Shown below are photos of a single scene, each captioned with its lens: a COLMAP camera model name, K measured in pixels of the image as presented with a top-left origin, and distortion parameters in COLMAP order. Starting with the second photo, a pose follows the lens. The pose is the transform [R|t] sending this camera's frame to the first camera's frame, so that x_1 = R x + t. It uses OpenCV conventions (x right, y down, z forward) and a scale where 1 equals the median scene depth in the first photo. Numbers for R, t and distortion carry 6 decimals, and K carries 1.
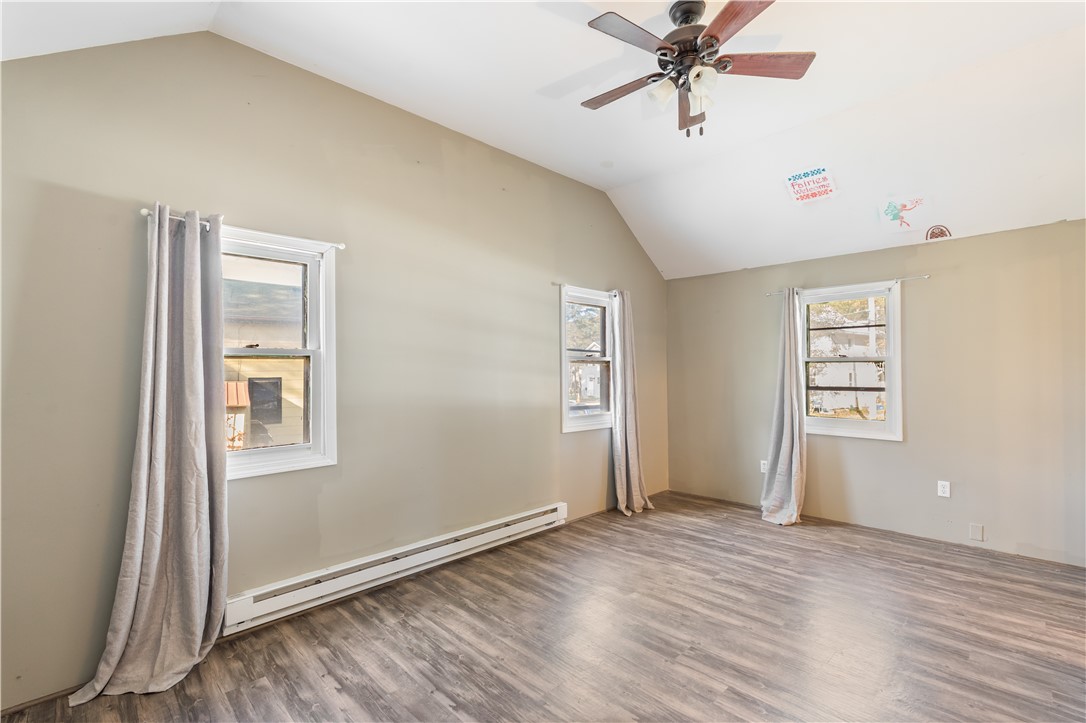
lens RADIAL K [[486.6, 0, 544.2], [0, 486.6, 360.1], [0, 0, 1]] dist [0.000866, -0.000508]
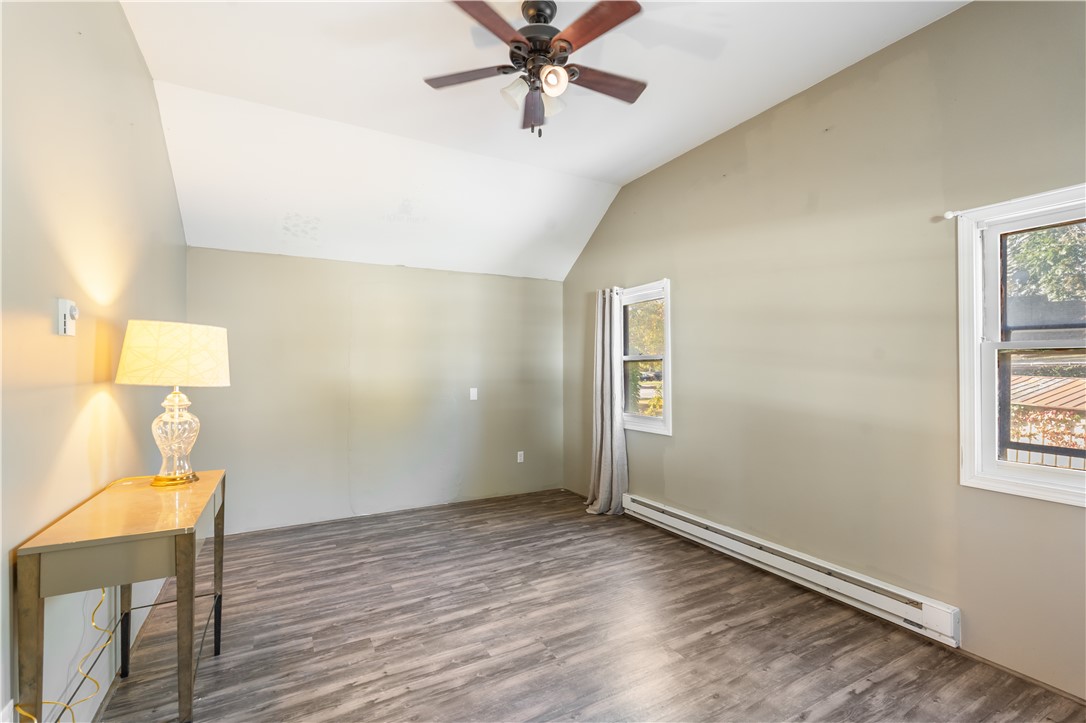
lens RADIAL K [[486.6, 0, 544.0], [0, 486.6, 365.3], [0, 0, 1]] dist [0.000866, -0.000508]
pose [[-0.271945, -0.000522, -0.962313, 0.976436], [0.021820, 0.999739, -0.006709, 0.012343], [0.962065, -0.022822, -0.271863, 0.989316]]
